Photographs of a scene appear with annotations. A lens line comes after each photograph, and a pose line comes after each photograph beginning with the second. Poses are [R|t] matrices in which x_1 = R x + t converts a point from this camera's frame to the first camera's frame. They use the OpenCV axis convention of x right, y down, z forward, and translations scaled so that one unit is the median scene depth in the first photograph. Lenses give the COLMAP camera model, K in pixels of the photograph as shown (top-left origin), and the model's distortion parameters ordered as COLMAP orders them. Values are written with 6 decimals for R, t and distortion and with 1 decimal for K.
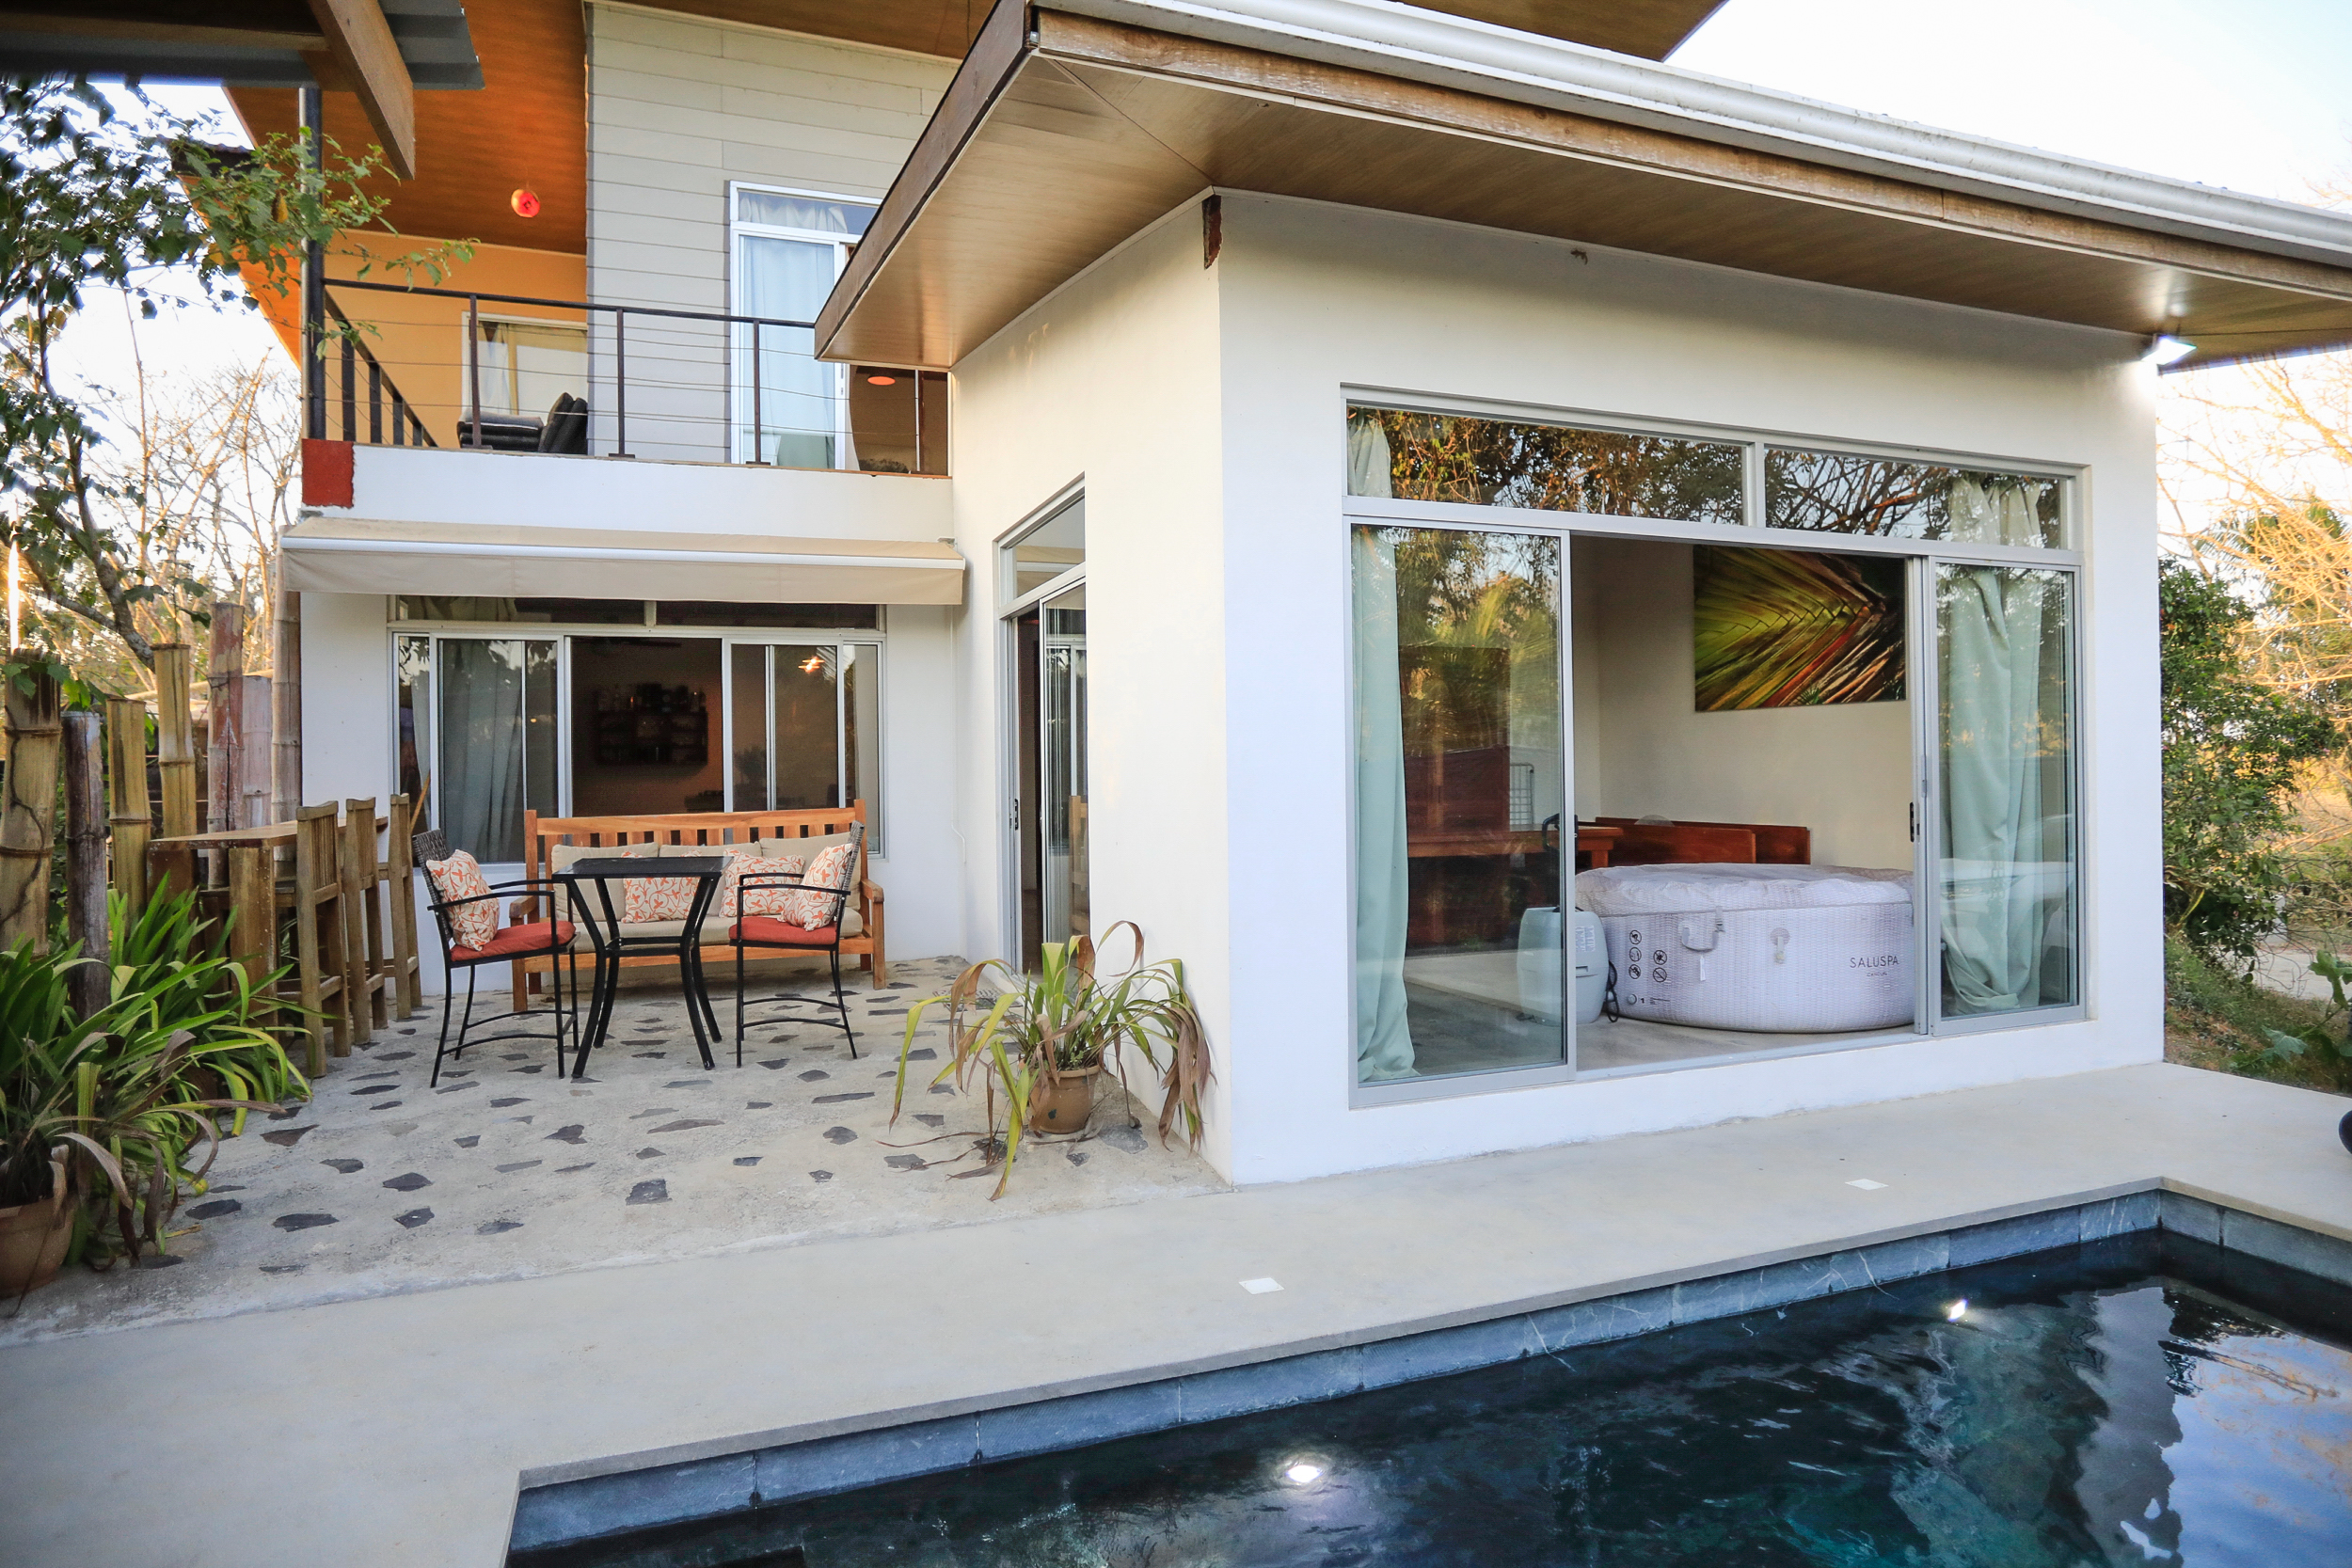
lens RADIAL K [[1355.4, 0, 1189.4], [0, 1355.4, 768.6], [0, 0, 1]] dist [0.002781, 0.000564]
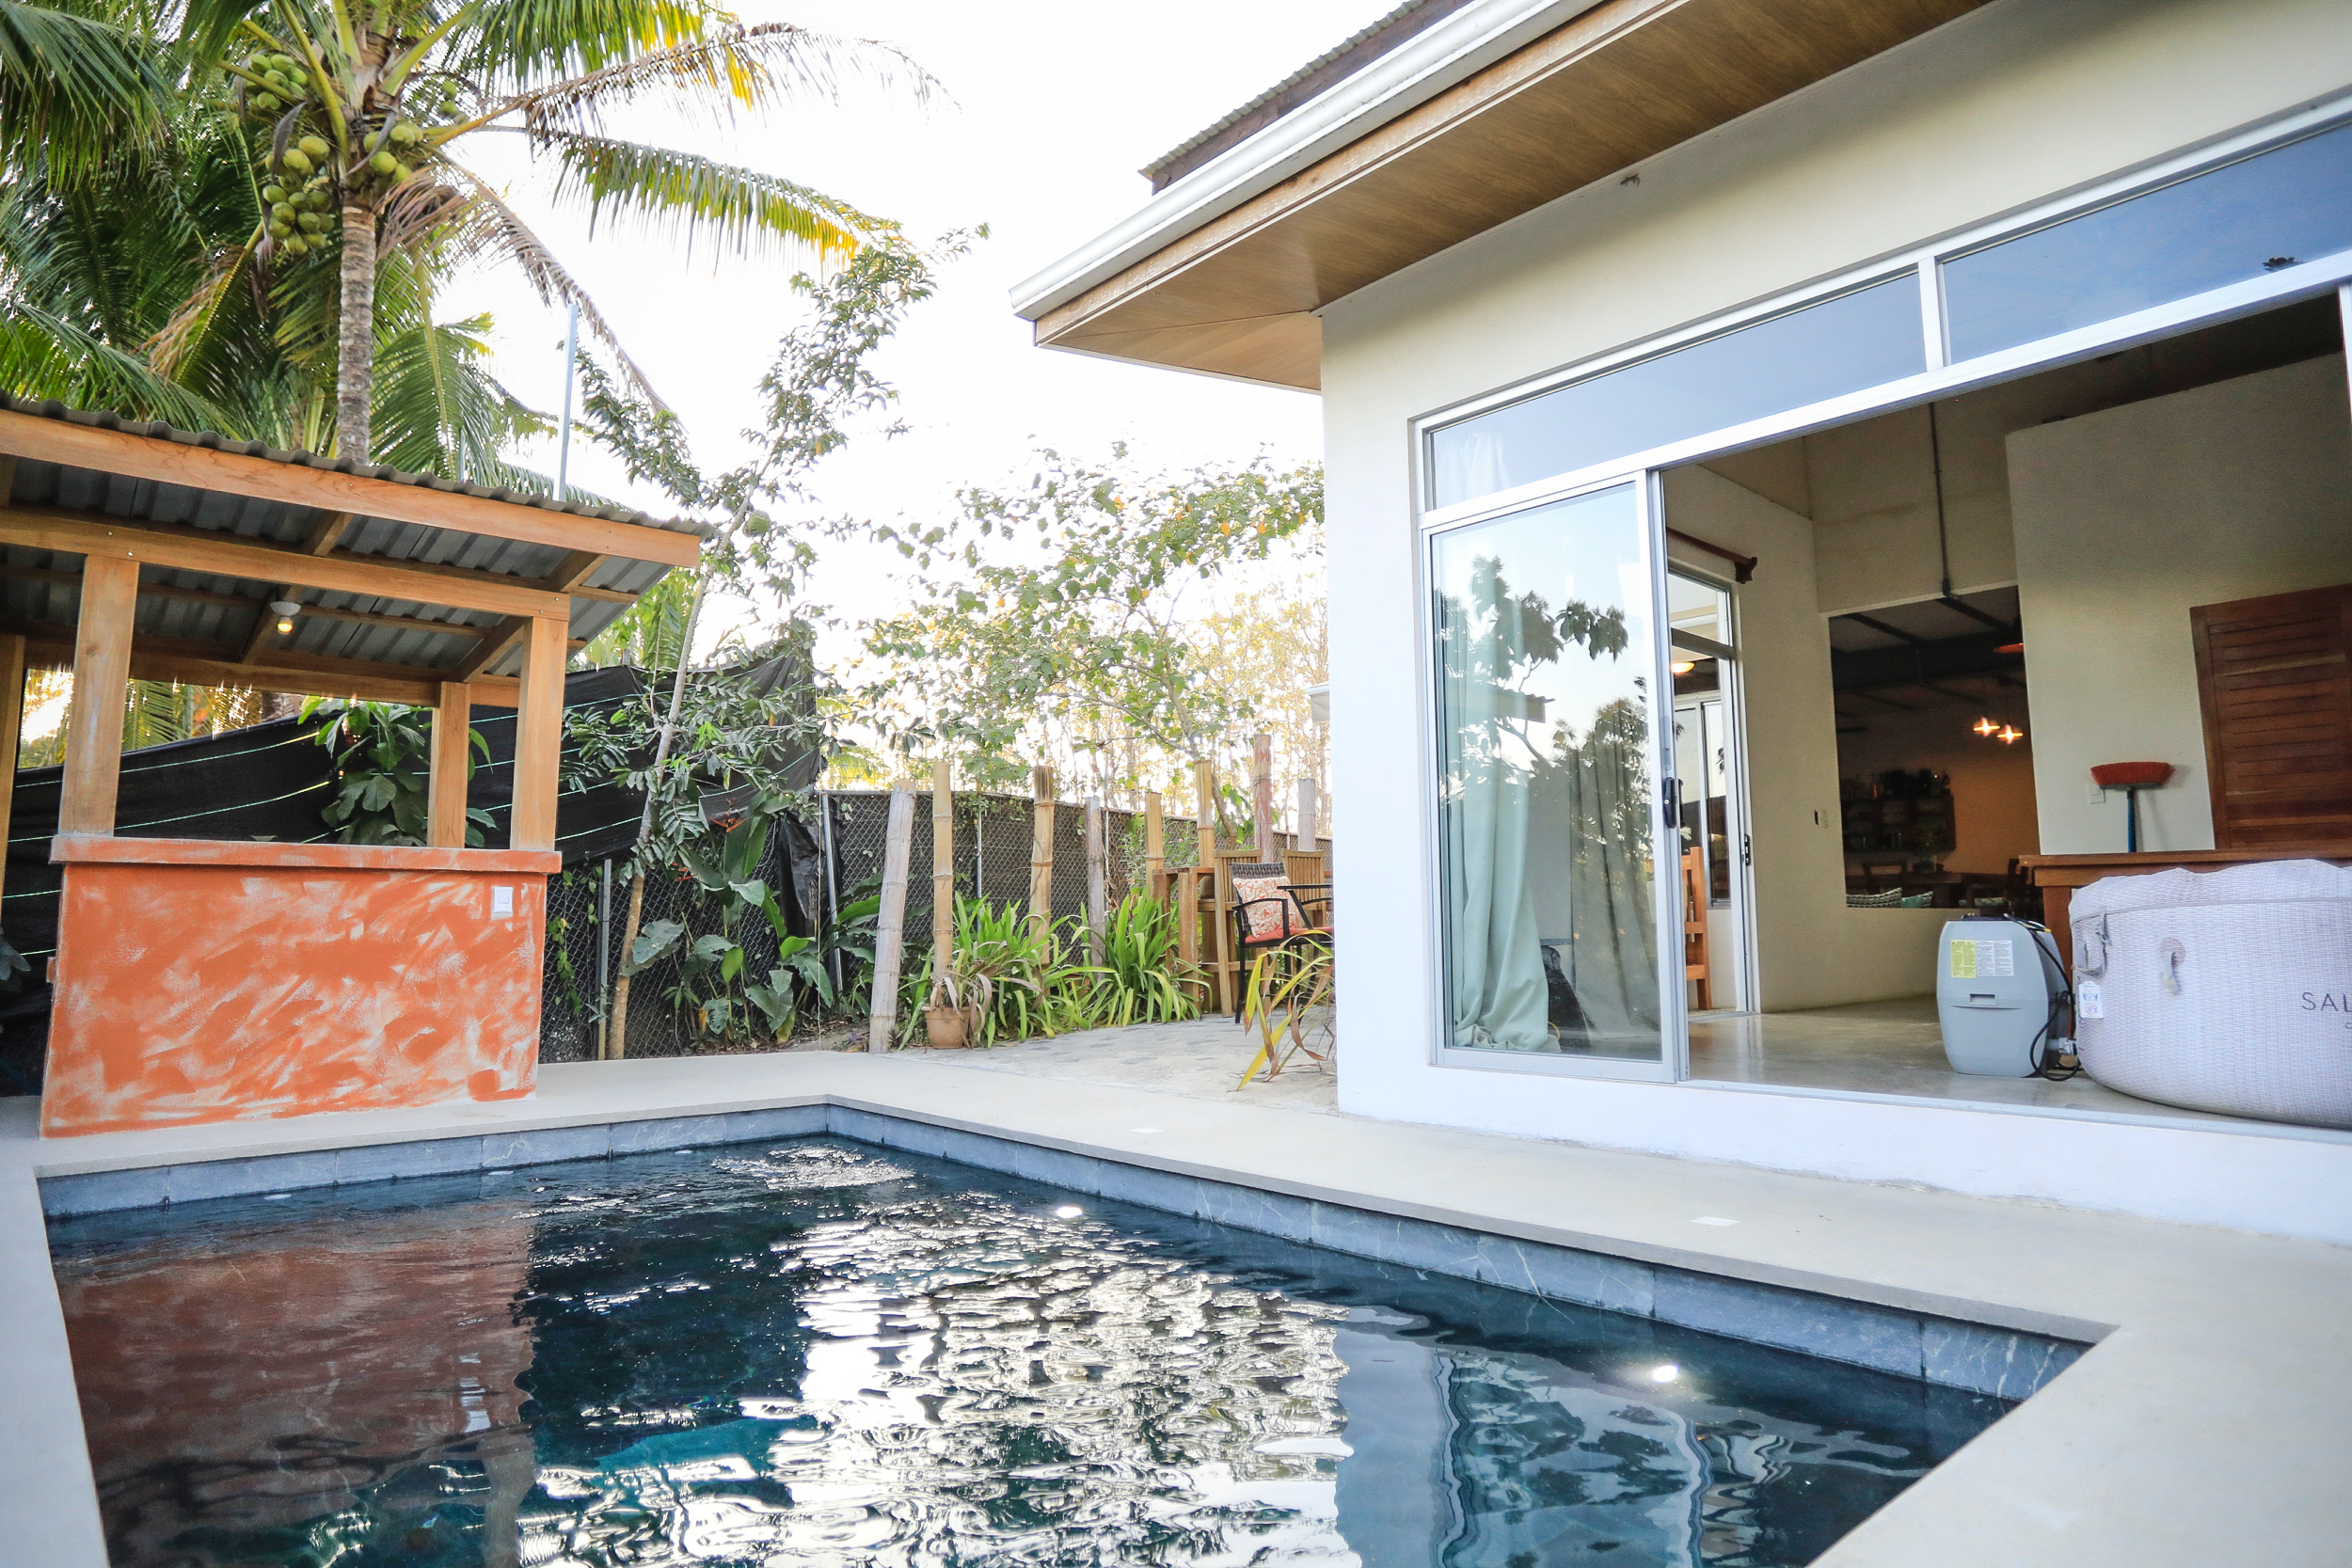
lens RADIAL K [[1355.4, 0, 1189.4], [0, 1355.4, 768.6], [0, 0, 1]] dist [0.002781, 0.000564]
pose [[0.363488, -0.099257, -0.926296, 1.027705], [0.000895, 0.994345, -0.106198, 0.125647], [0.931599, 0.037773, 0.361521, 0.406562]]
